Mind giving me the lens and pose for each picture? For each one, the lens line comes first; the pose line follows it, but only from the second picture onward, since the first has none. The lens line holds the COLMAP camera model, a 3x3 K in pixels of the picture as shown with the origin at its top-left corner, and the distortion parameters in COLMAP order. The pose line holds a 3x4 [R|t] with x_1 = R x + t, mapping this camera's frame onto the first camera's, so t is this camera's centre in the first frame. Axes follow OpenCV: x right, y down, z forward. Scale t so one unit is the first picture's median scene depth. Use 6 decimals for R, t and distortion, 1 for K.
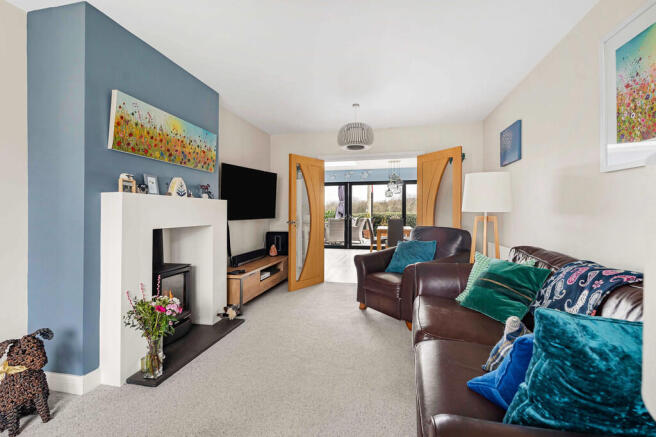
lens RADIAL K [[293.3, 0, 327.8], [0, 293.3, 214.0], [0, 0, 1]] dist [-0.000182, -0.000335]
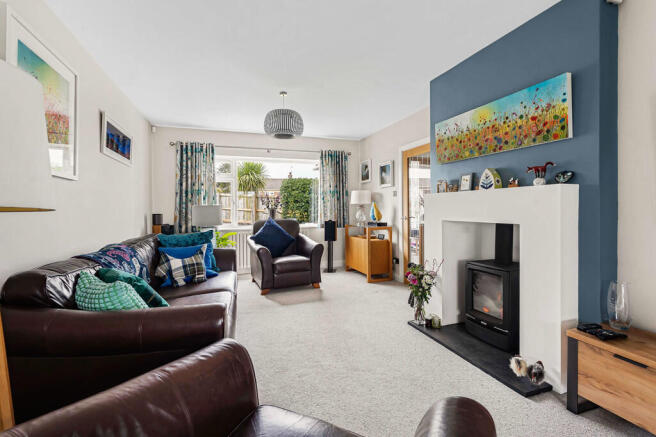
lens RADIAL K [[293.3, 0, 328.0], [0, 293.3, 213.0], [0, 0, 1]] dist [-0.000182, -0.000335]
pose [[-0.842926, -0.004736, -0.538008, 0.399284], [-0.012061, 0.999876, 0.010096, 0.011129], [0.537894, 0.015000, -0.842879, 1.487026]]
